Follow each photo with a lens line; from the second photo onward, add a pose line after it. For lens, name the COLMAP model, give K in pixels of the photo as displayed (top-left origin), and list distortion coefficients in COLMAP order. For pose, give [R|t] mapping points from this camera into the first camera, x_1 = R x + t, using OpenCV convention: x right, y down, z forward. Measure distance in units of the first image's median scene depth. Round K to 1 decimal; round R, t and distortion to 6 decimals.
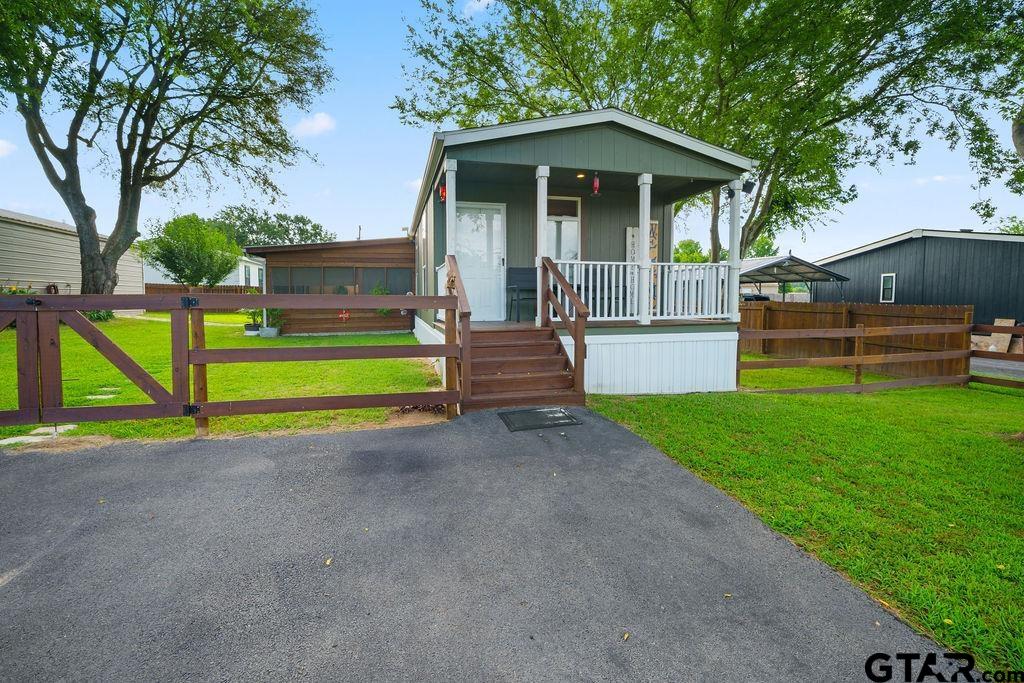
lens RADIAL K [[445.1, 0, 509.2], [0, 445.1, 302.4], [0, 0, 1]] dist [-0.000637, -0.000031]
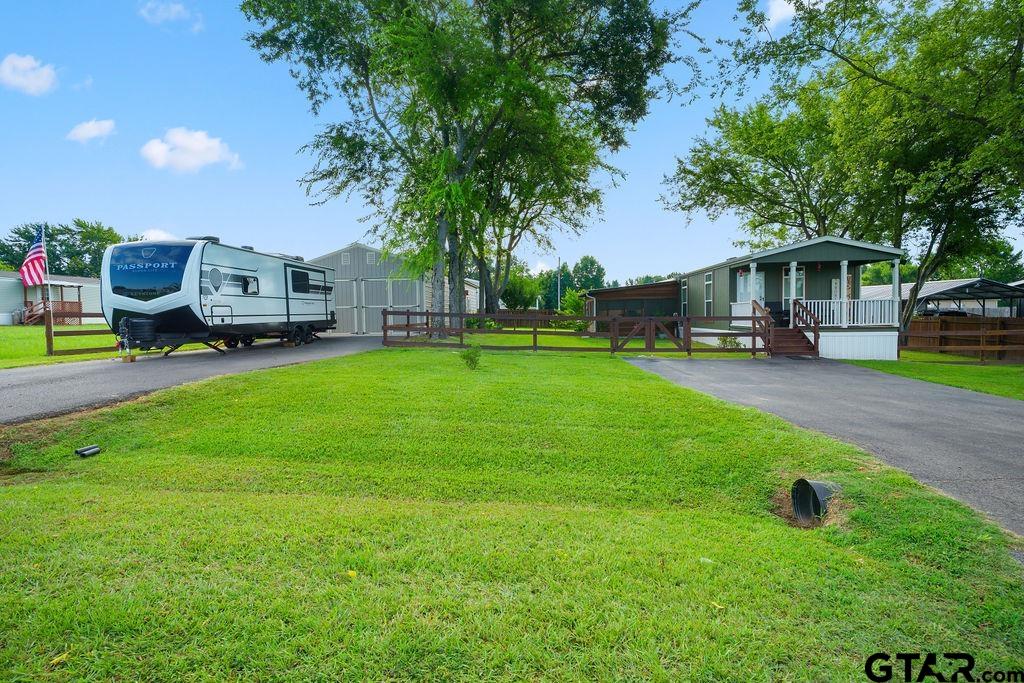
lens RADIAL K [[434.8, 0, 512.0], [0, 434.8, 320.9], [0, 0, 1]] dist [0.000594, 0.000027]
pose [[0.942389, -0.004971, -0.334481, -0.234243], [0.006368, 0.999975, 0.003081, -0.001071], [0.334457, -0.005033, 0.942398, -0.704664]]
